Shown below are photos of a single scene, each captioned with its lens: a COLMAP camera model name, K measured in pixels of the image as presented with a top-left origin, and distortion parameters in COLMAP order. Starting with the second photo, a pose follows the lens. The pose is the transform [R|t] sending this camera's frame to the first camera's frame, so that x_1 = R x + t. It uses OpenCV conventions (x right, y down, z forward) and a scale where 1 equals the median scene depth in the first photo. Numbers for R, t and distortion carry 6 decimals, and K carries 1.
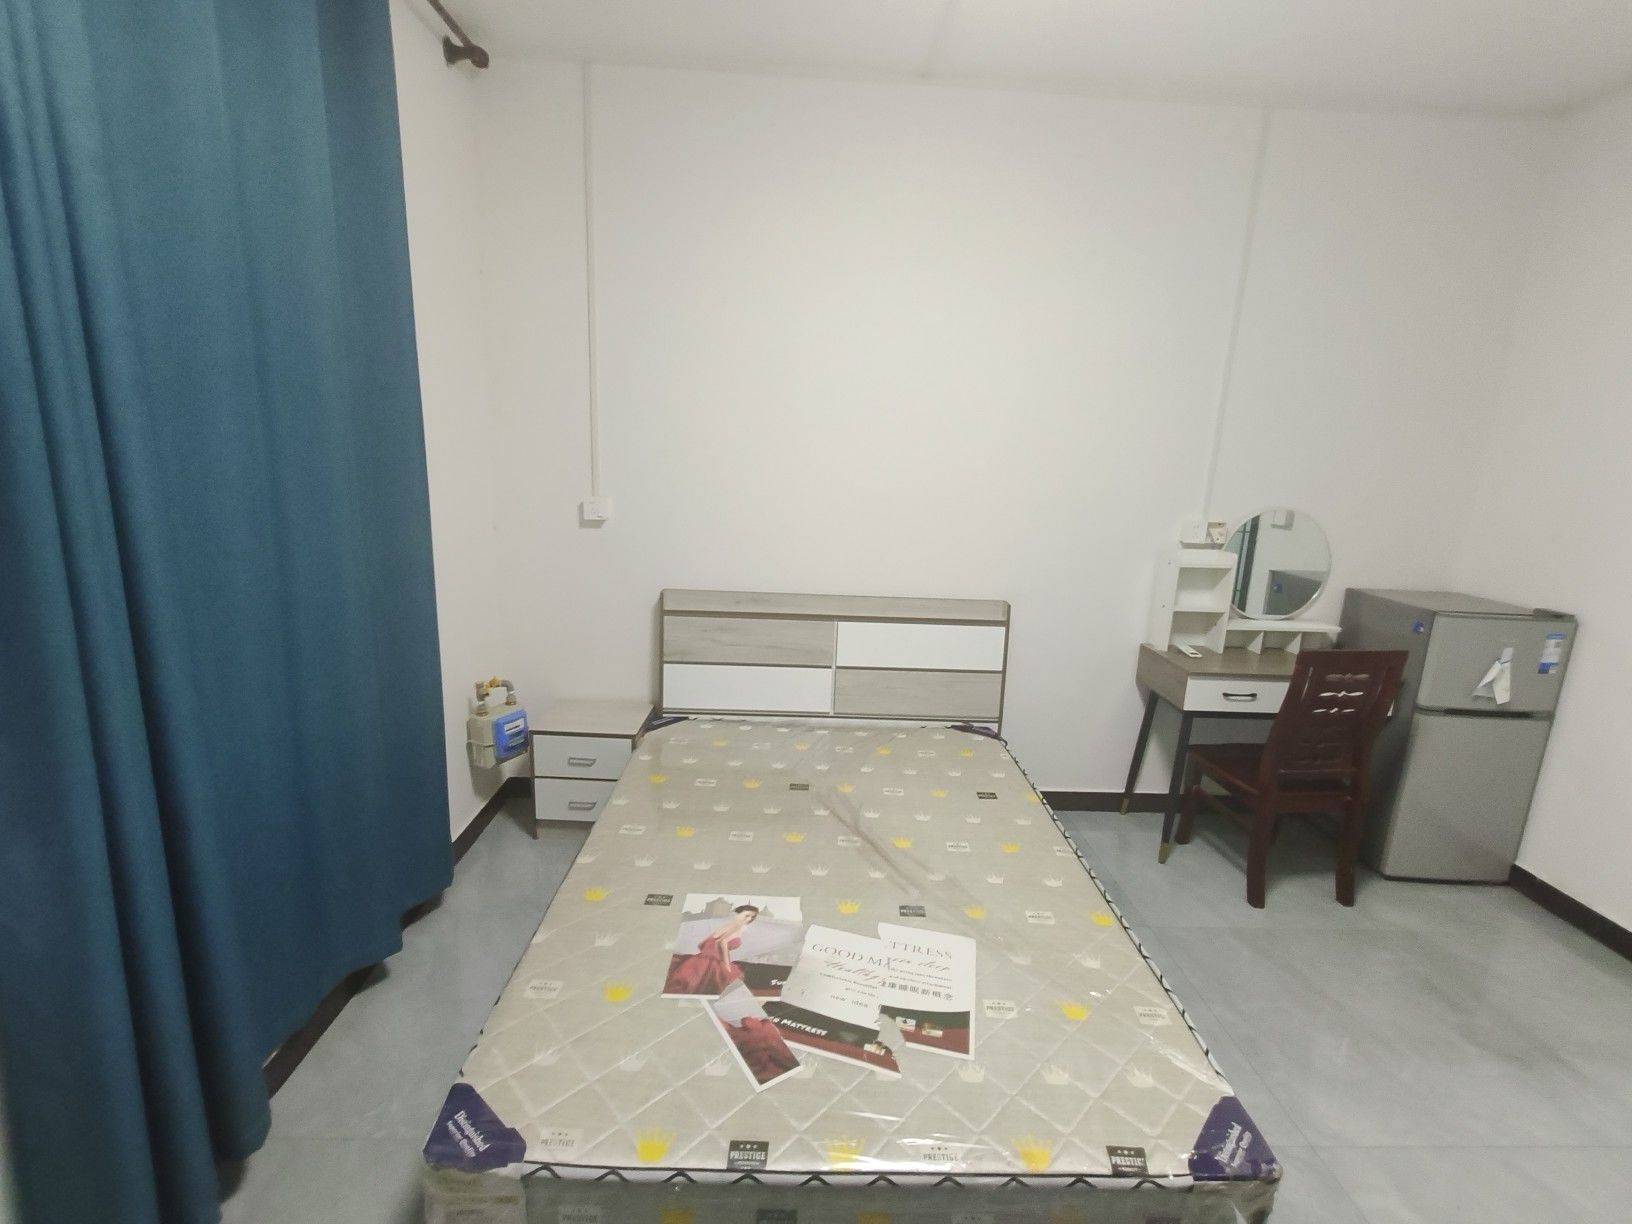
lens RADIAL K [[751.3, 0, 820.3], [0, 751.3, 607.0], [0, 0, 1]] dist [0.001545, 0.000023]
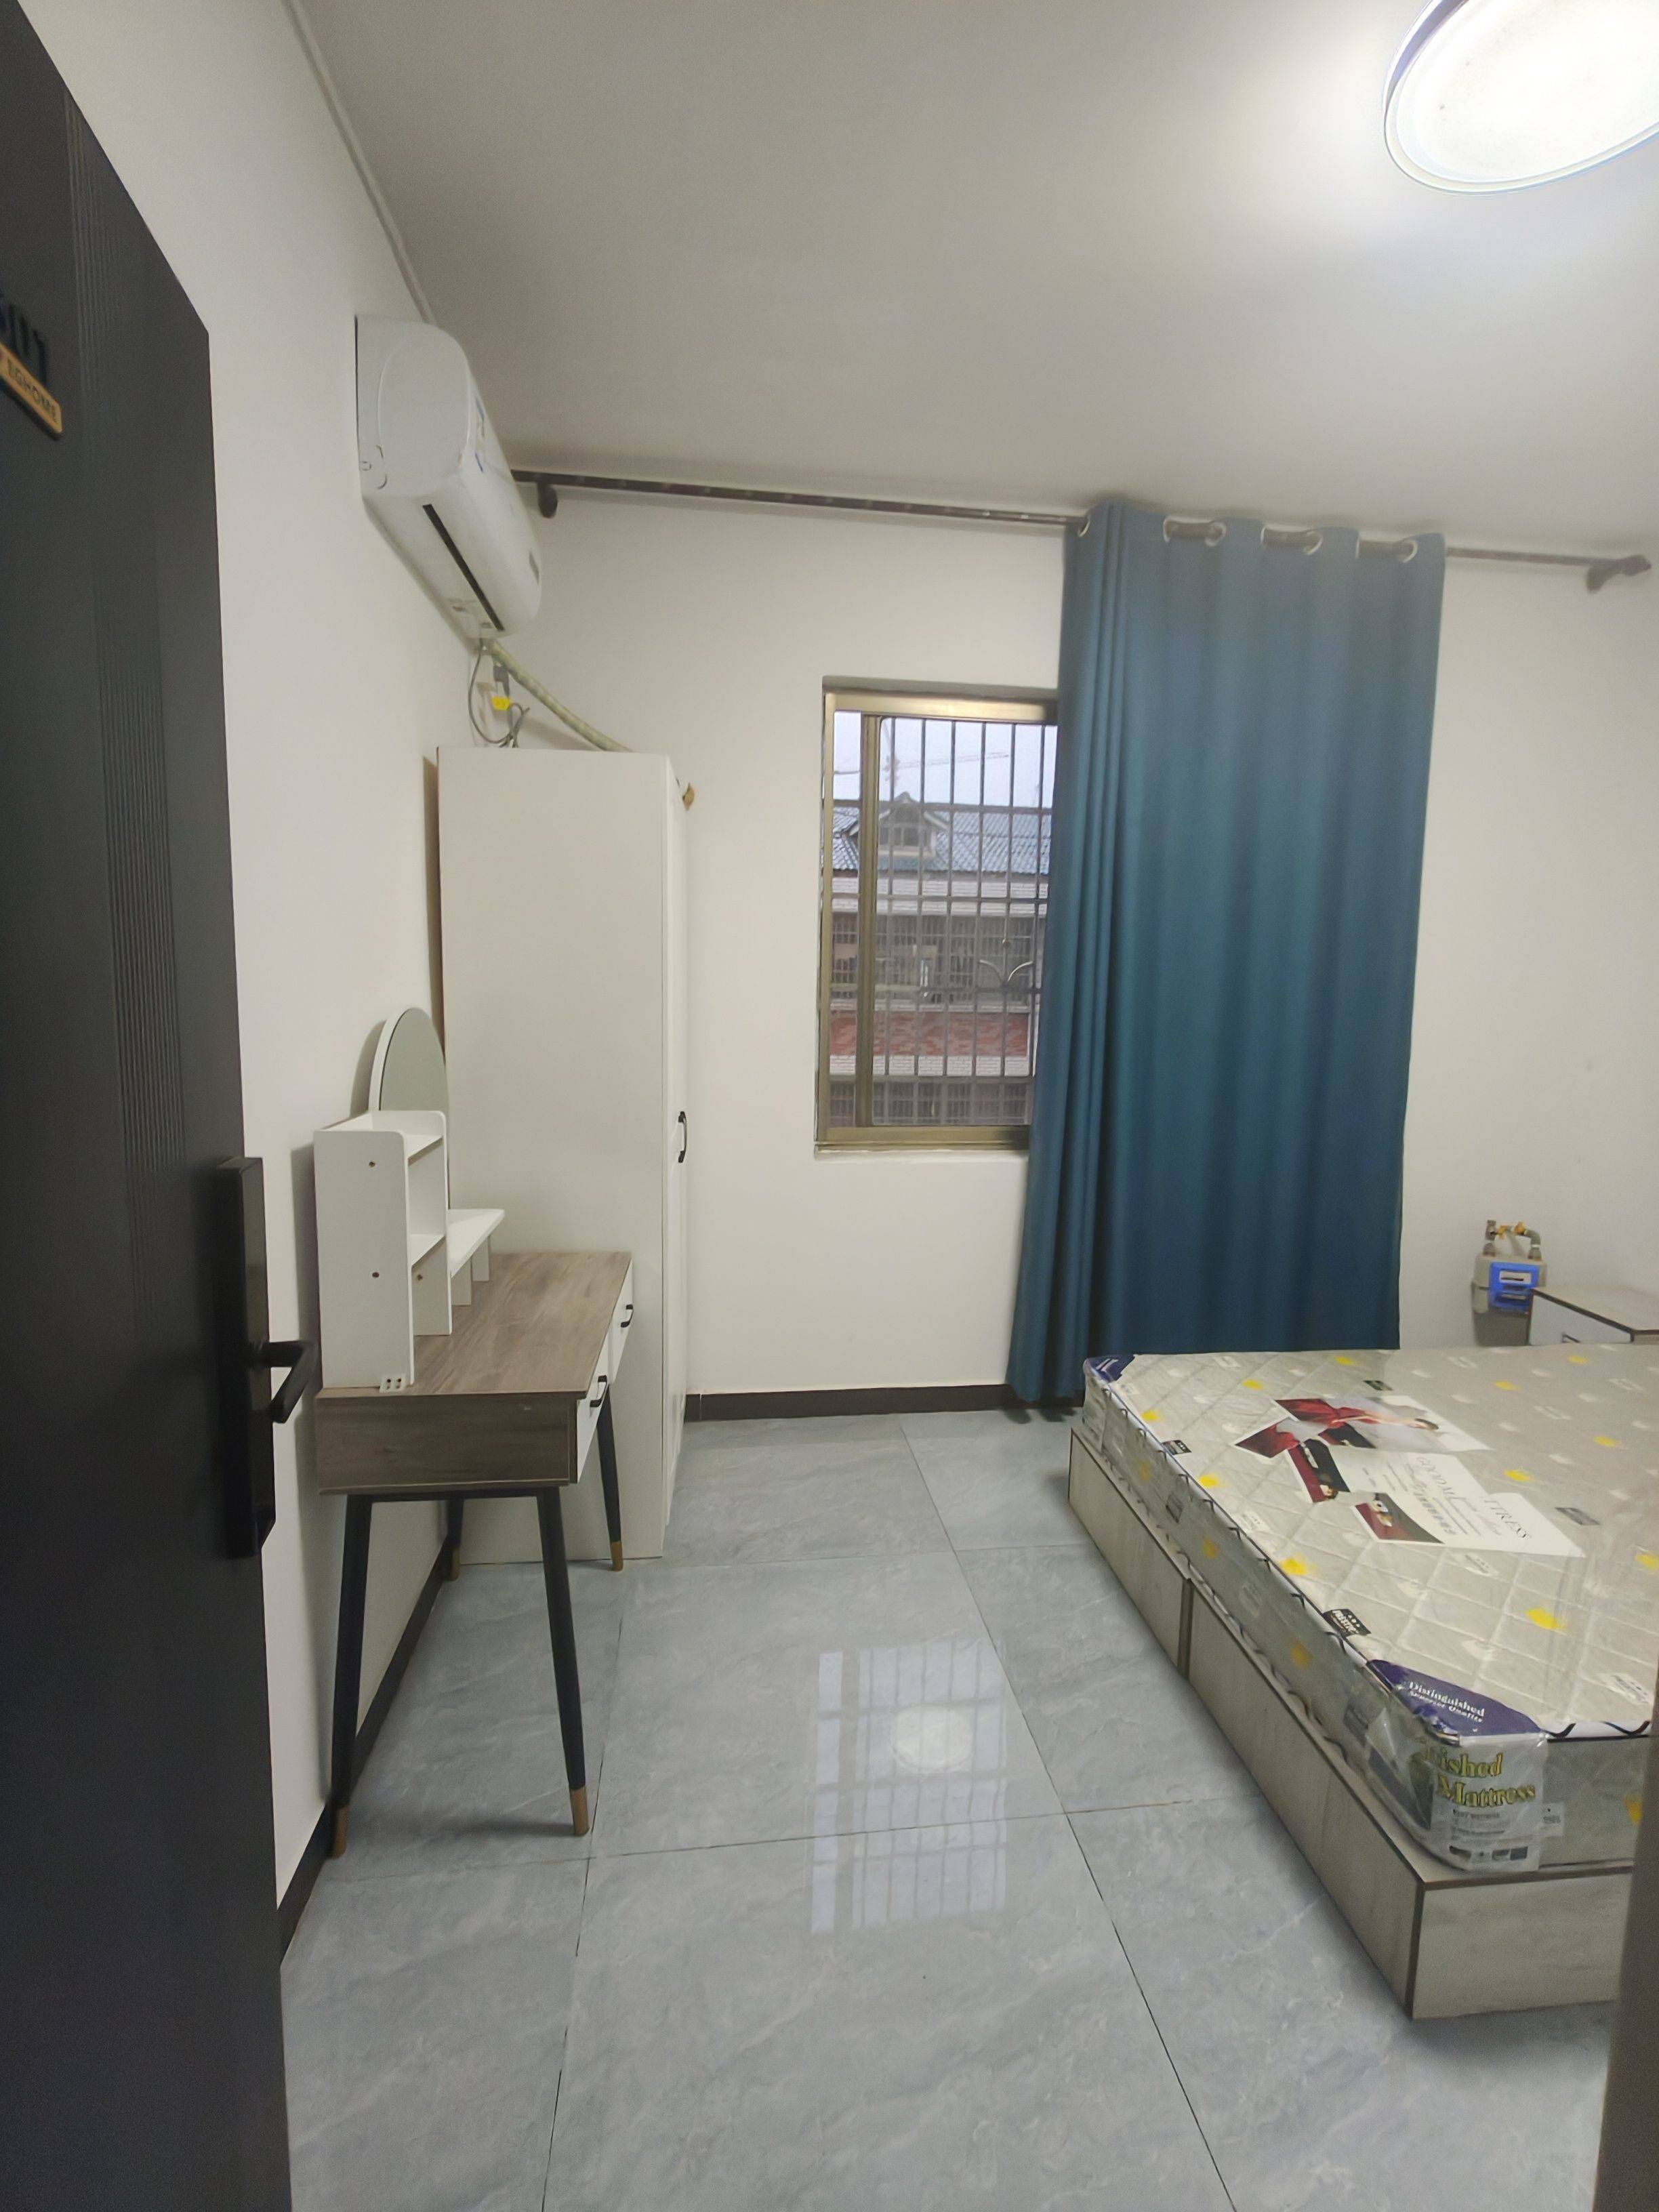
lens RADIAL K [[1018.3, 0, 838.1], [0, 1018.3, 1097.3], [0, 0, 1]] dist [0.001545, 0.000023]
pose [[0.105967, 0.084662, -0.990759, 1.203805], [-0.225766, 0.972397, 0.058946, 0.104226], [0.968401, 0.217433, 0.122156, 0.031268]]
